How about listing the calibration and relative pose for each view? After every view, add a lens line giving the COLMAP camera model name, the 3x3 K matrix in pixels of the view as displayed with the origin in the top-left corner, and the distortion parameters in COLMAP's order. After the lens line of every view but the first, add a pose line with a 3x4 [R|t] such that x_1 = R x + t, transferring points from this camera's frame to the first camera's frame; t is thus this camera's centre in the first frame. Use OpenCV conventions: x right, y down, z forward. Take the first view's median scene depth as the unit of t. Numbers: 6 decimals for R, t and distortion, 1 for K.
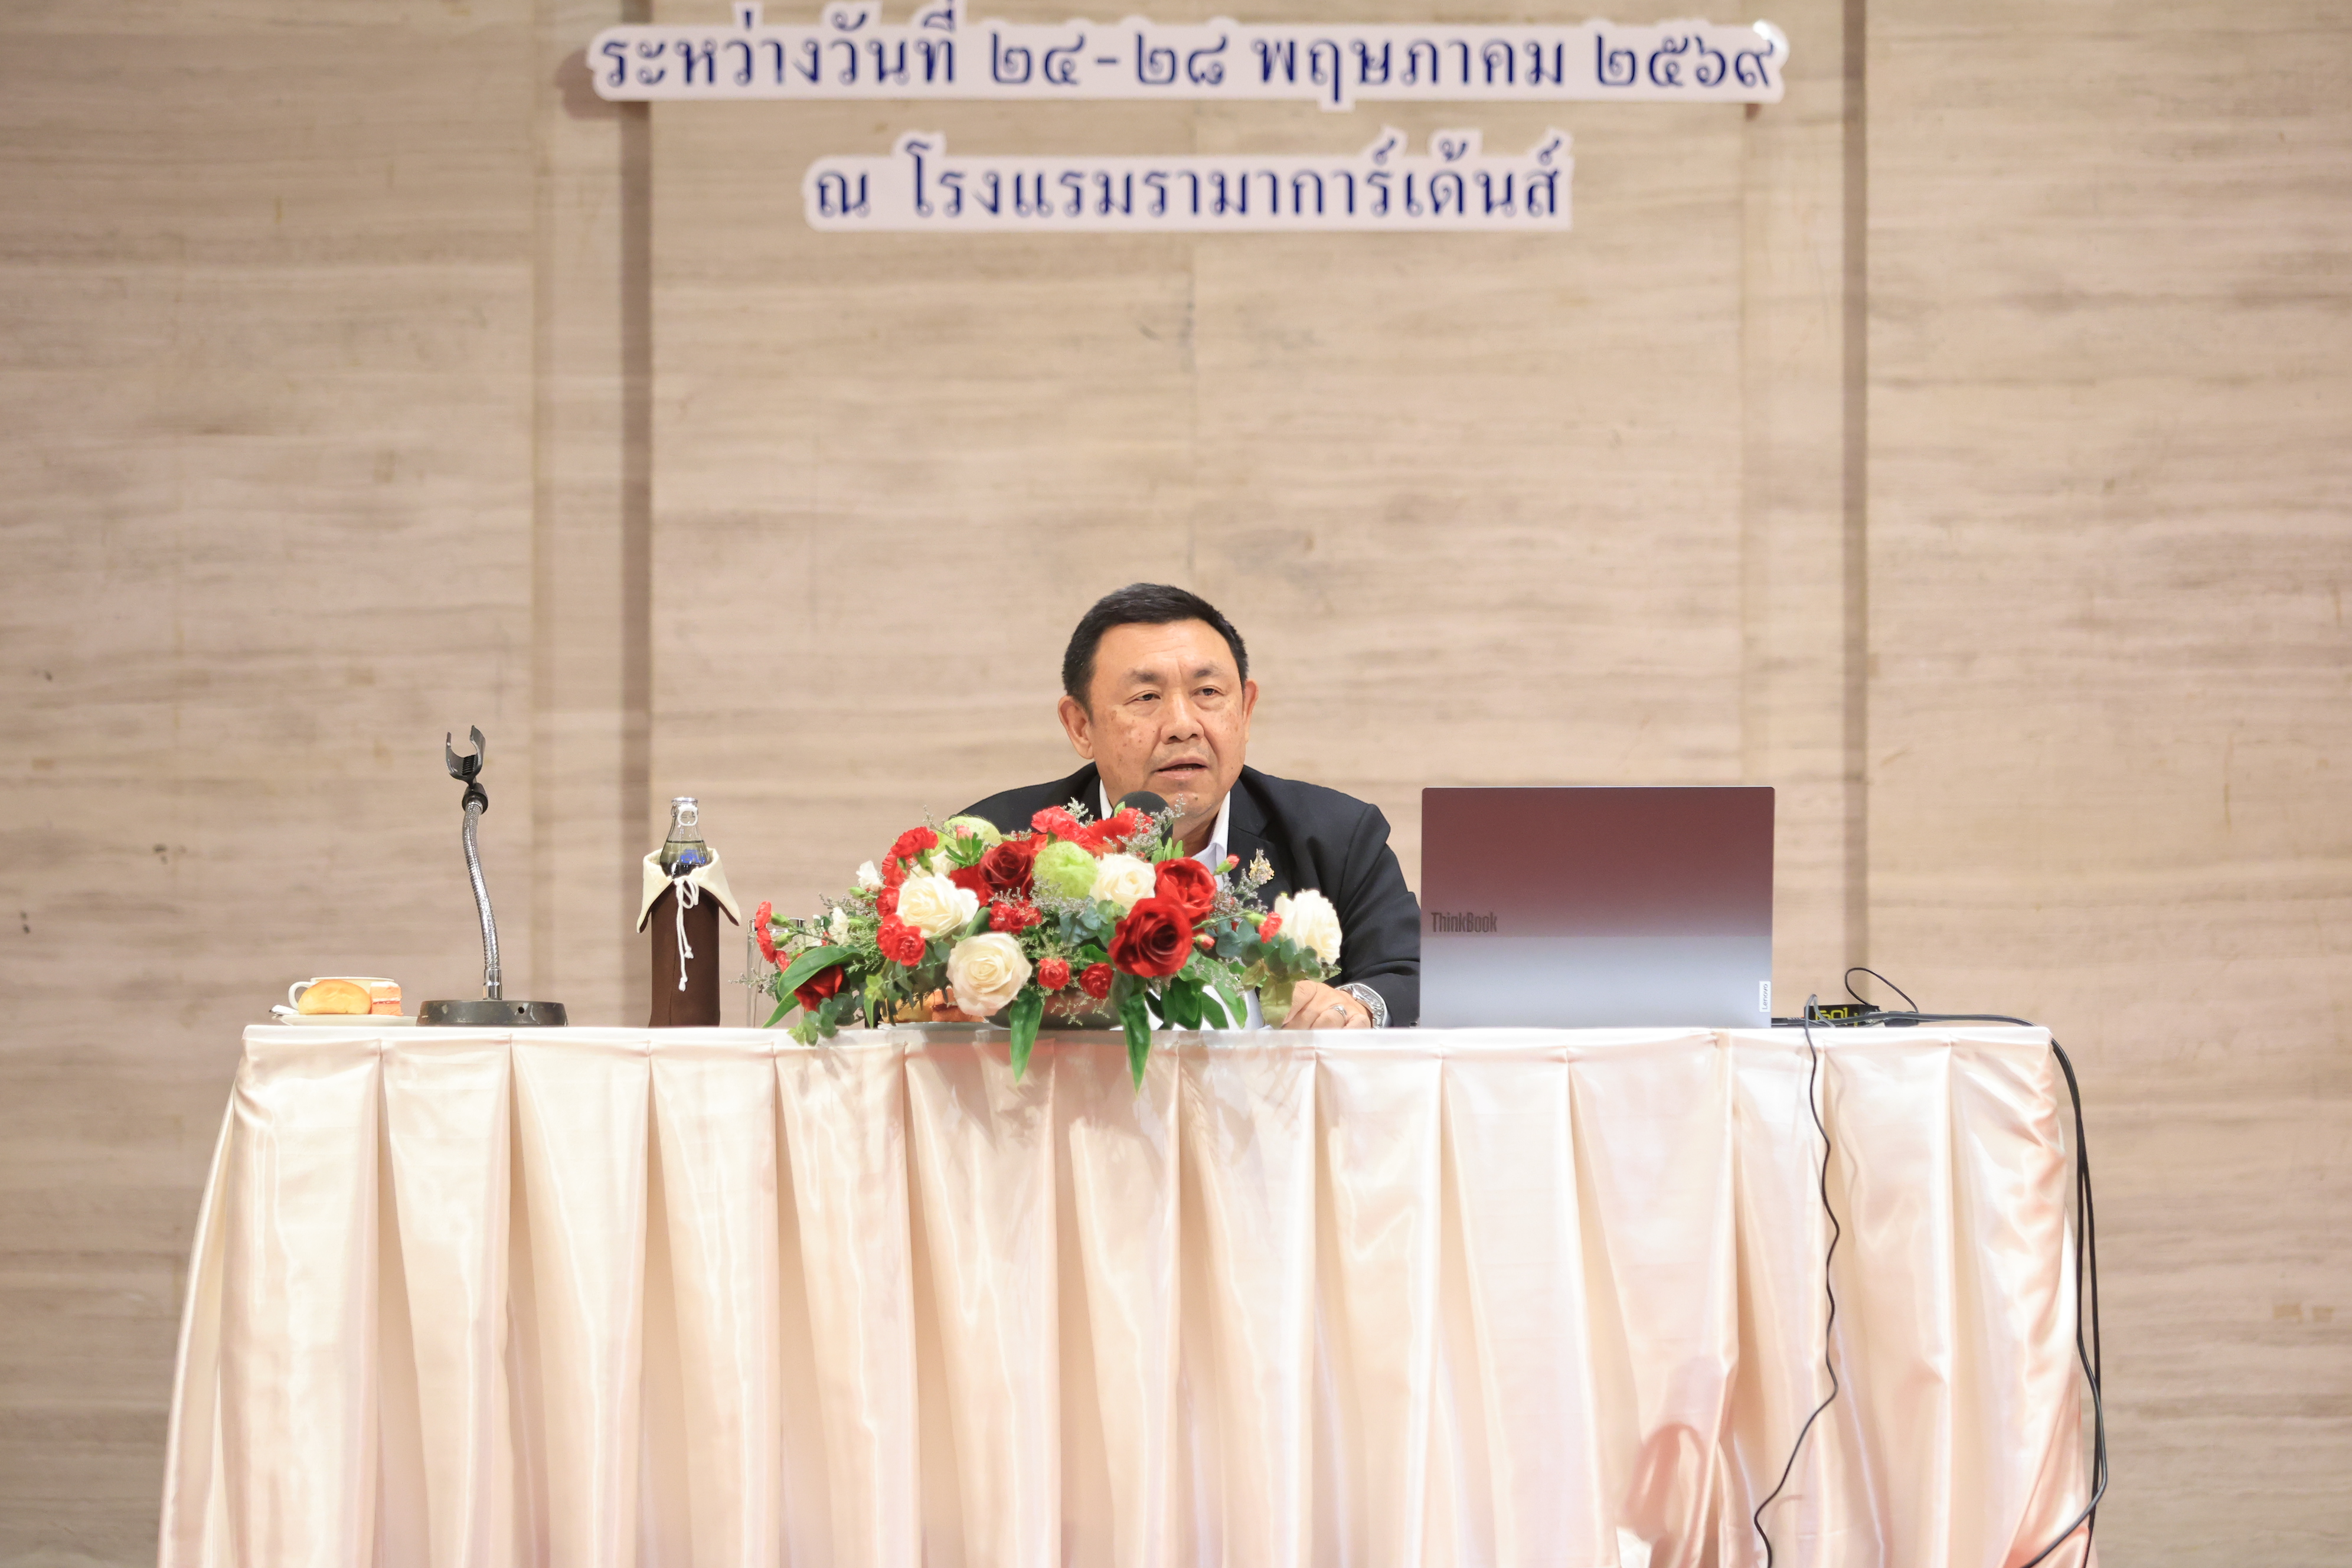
lens RADIAL K [[10412.1, 0, 1175.8], [0, 10412.1, 788.7], [0, 0, 1]] dist [0.143841, 0.000000]
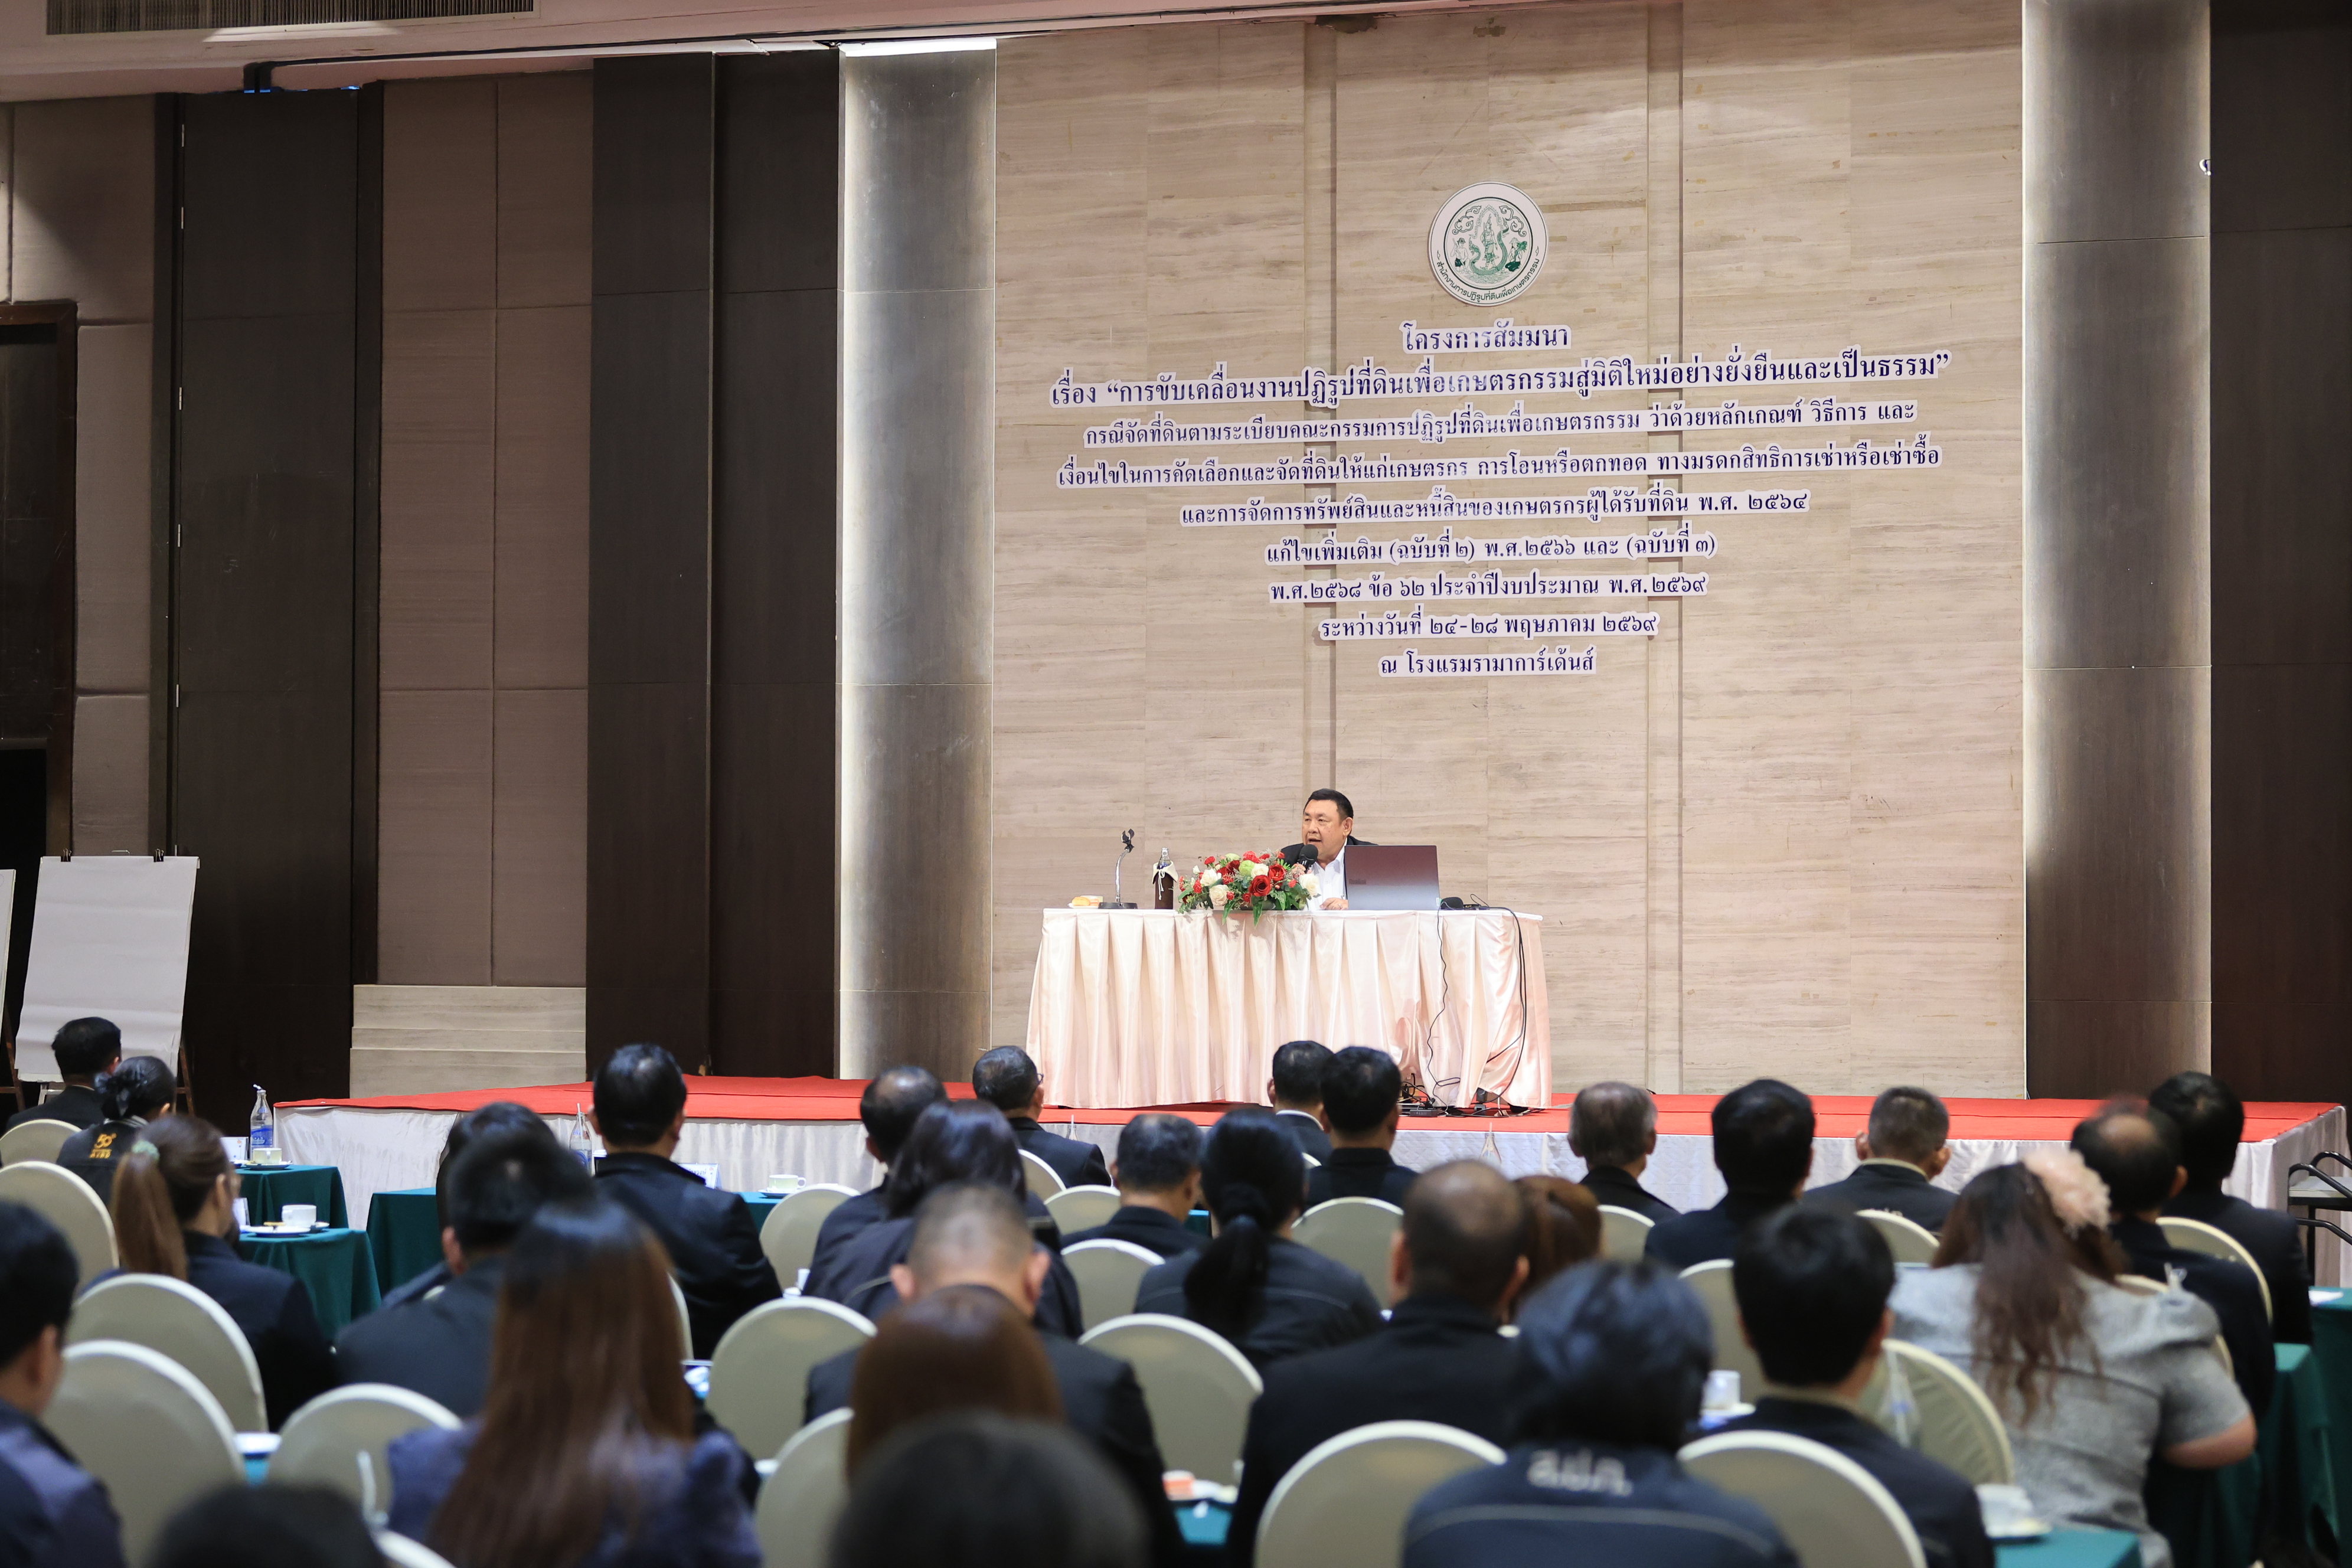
lens RADIAL K [[4744.0, 0, 1176.3], [0, 4744.0, 781.0], [0, 0, 1]] dist [0.040980, 0.000000]
pose [[0.941554, -0.006051, -0.336807, 0.429053], [0.005090, 0.999980, -0.003734, -0.013823], [0.336823, 0.001801, 0.941566, -0.498390]]
